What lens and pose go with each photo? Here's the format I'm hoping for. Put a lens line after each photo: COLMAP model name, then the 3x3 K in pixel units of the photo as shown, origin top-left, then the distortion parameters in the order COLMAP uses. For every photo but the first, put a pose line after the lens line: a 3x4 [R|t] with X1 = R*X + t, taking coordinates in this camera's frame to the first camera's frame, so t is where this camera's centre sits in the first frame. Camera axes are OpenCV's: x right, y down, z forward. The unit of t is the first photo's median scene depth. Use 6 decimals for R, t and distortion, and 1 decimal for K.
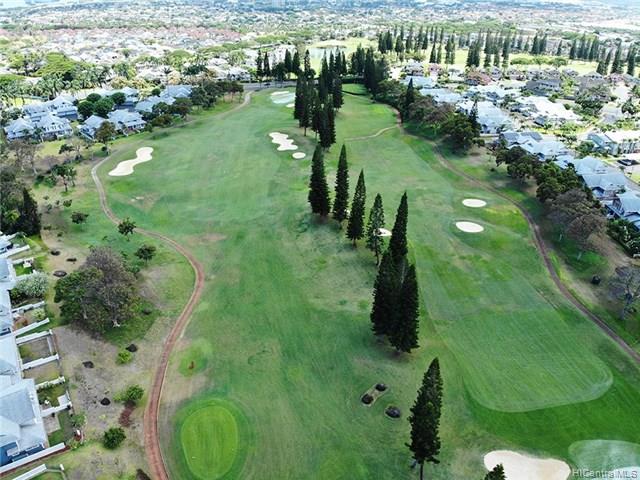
lens RADIAL K [[473.6, 0, 320.7], [0, 473.6, 237.4], [0, 0, 1]] dist [0.074404, -0.209903]
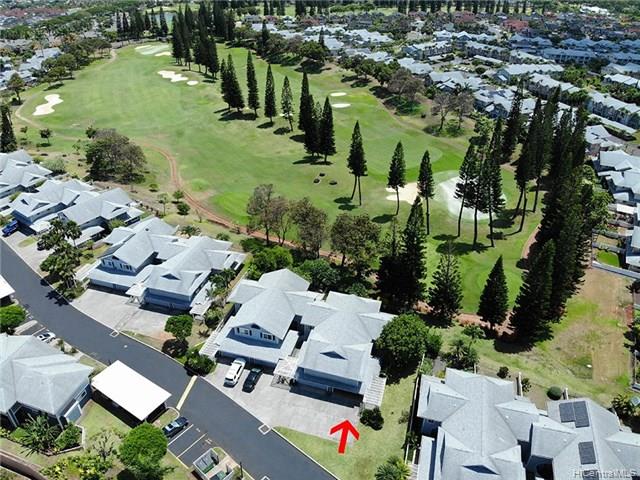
lens RADIAL K [[473.6, 0, 320.7], [0, 473.6, 237.4], [0, 0, 1]] dist [0.074404, -0.209903]
pose [[0.931403, -0.198494, 0.305105, -0.187666], [0.183992, 0.979994, 0.075884, 0.175600], [-0.314064, -0.014542, 0.949291, -0.254581]]
